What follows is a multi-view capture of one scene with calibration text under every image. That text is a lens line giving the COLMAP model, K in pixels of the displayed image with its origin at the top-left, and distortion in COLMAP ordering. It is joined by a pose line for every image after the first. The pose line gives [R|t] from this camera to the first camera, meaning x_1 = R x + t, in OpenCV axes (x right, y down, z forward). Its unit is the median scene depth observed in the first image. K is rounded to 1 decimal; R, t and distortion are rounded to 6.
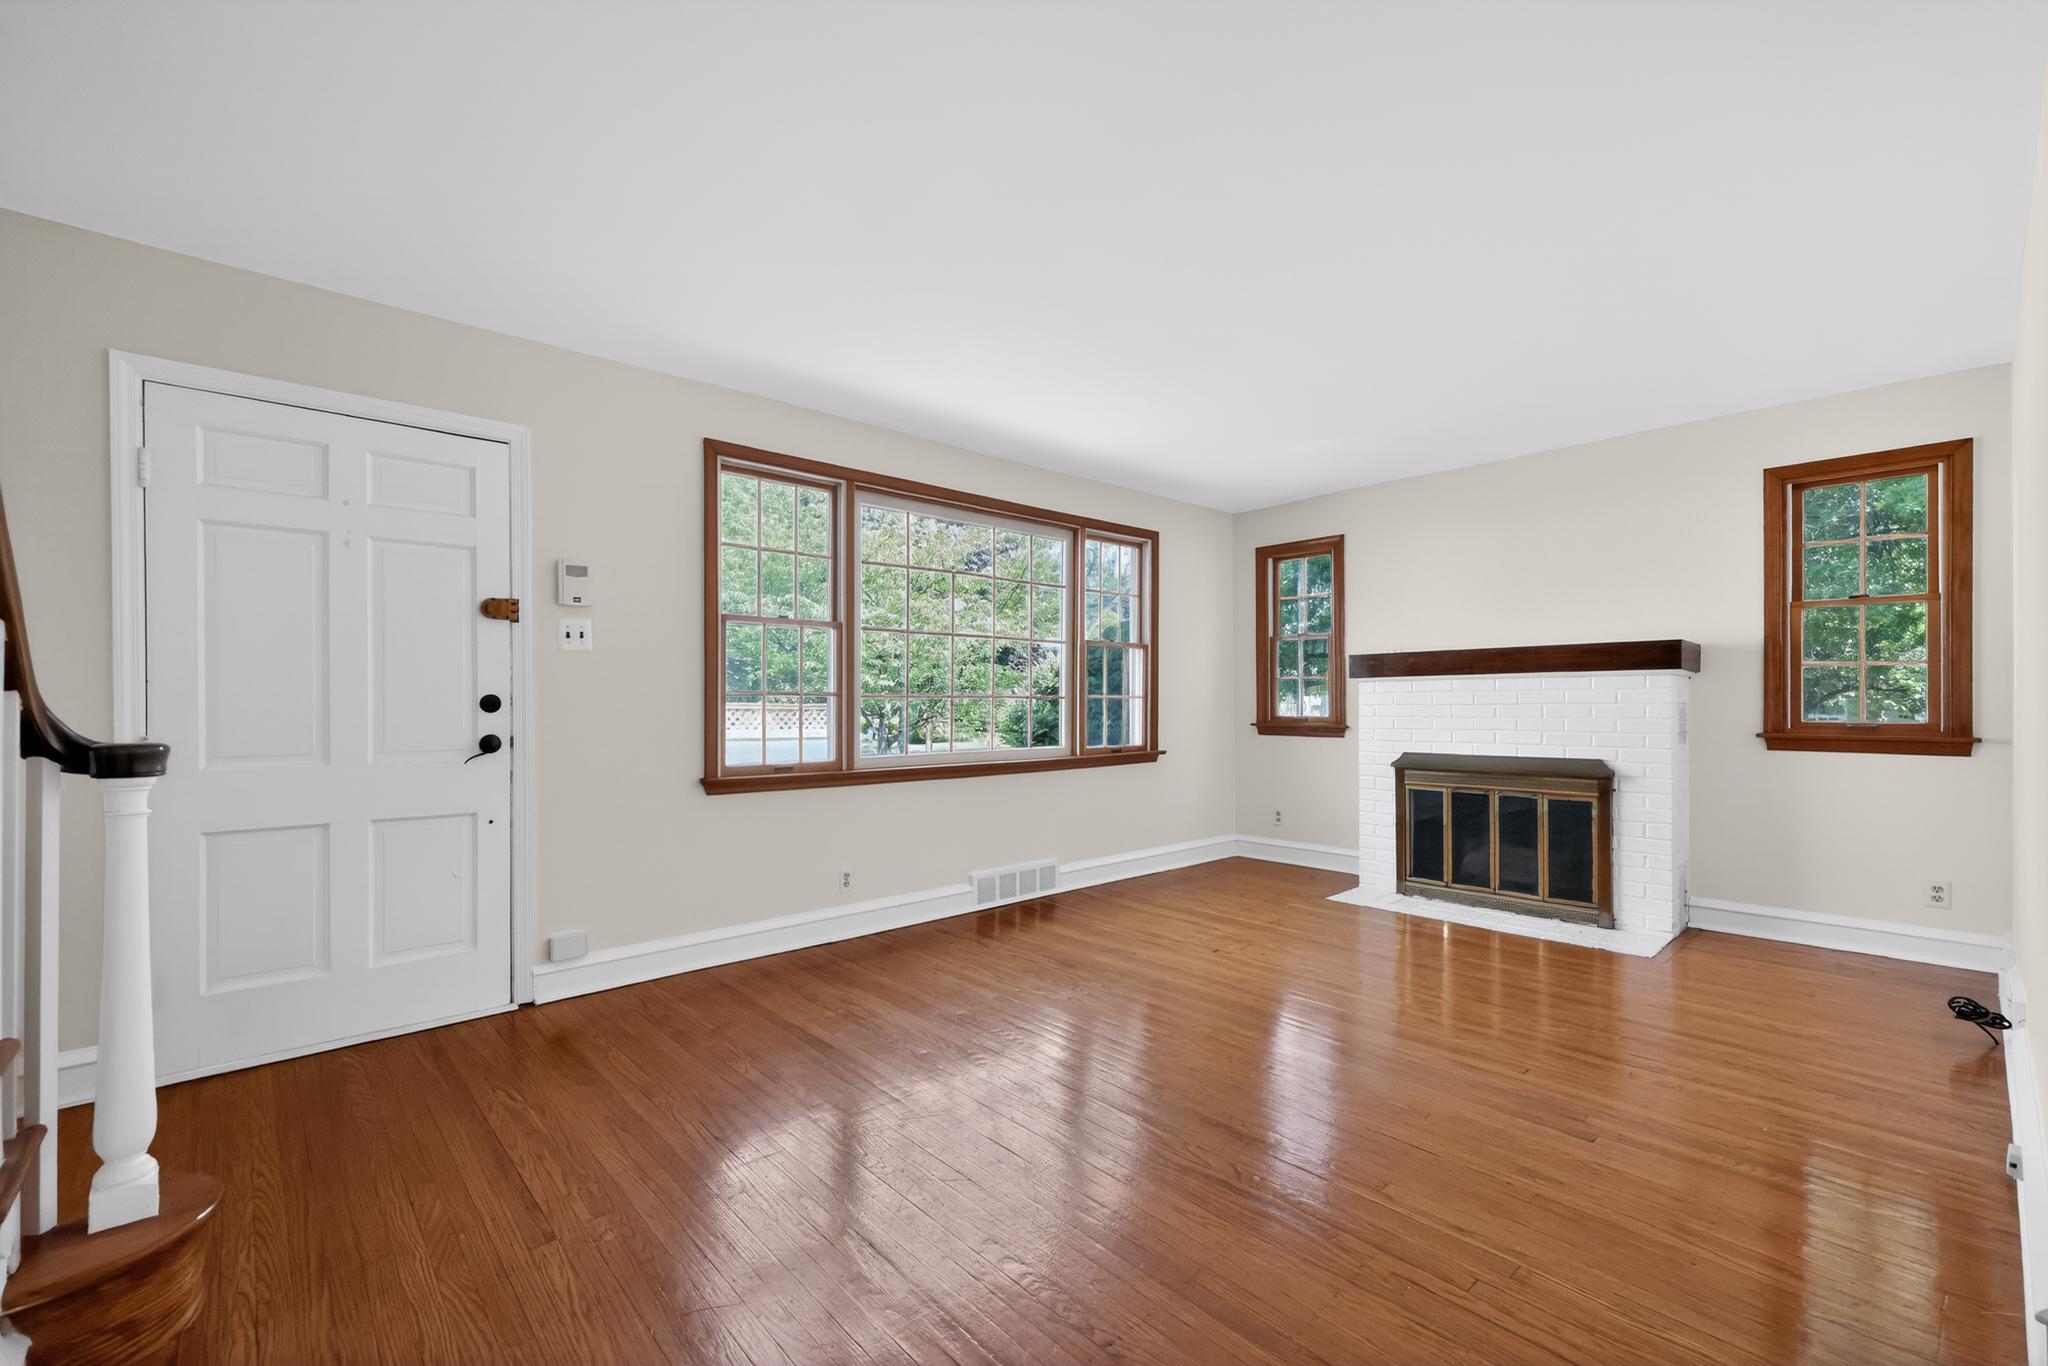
lens RADIAL K [[875.4, 0, 1014.3], [0, 875.4, 692.2], [0, 0, 1]] dist [-0.000180, 0.000013]
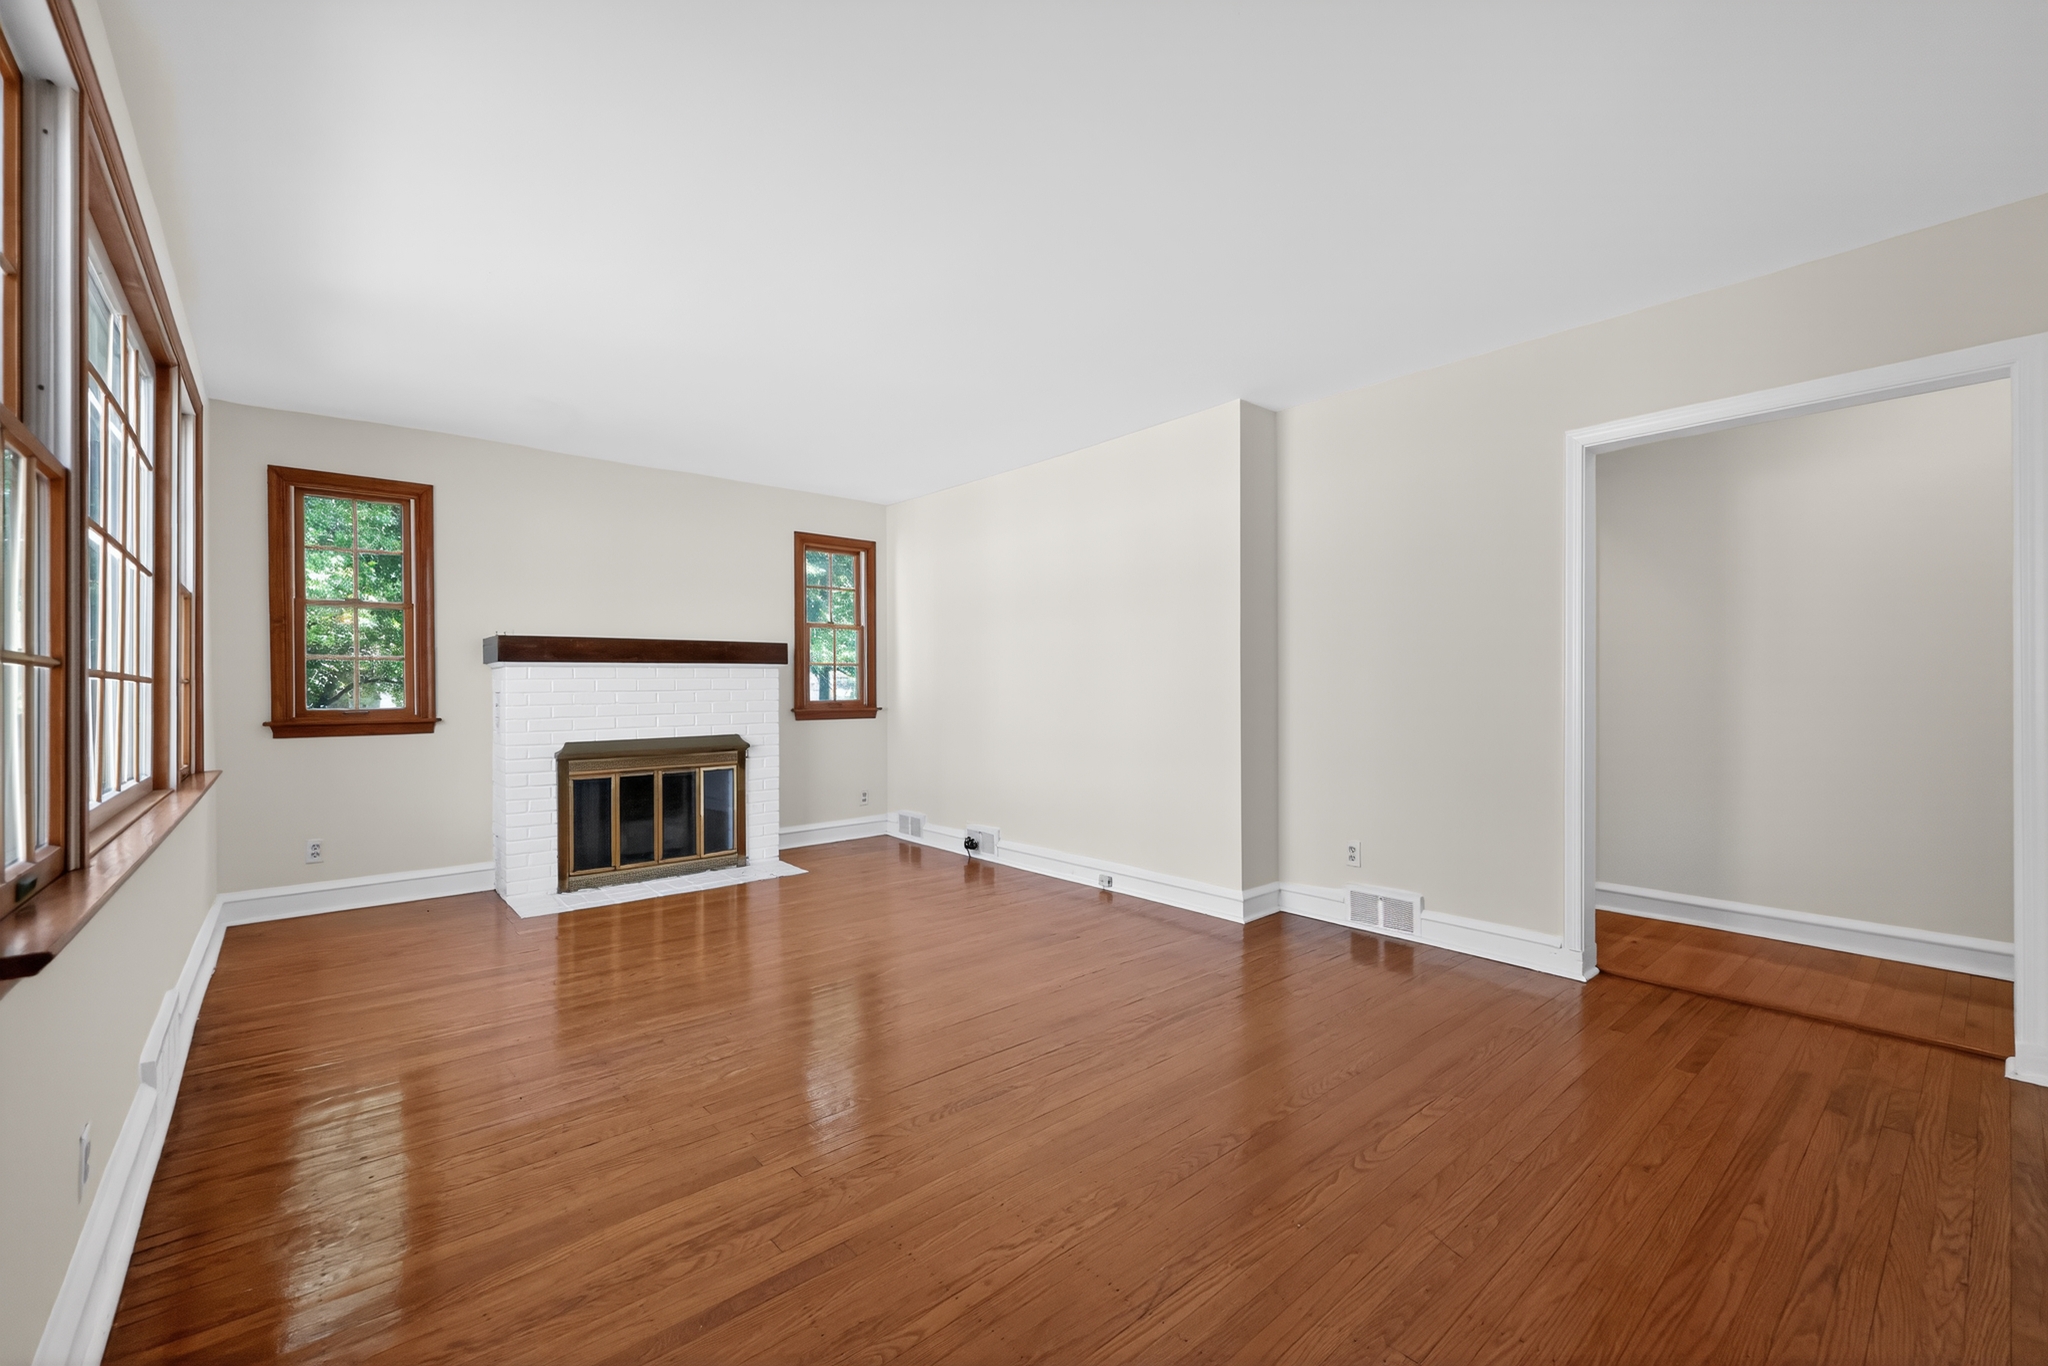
lens RADIAL K [[831.6, 0, 1023.3], [0, 831.6, 687.5], [0, 0, 1]] dist [0.000374, -0.000829]
pose [[0.009534, 0.000011, 0.999955, -0.488391], [-0.005874, 0.999983, 0.000045, 0.006742], [-0.999937, -0.005875, 0.009534, 0.534961]]
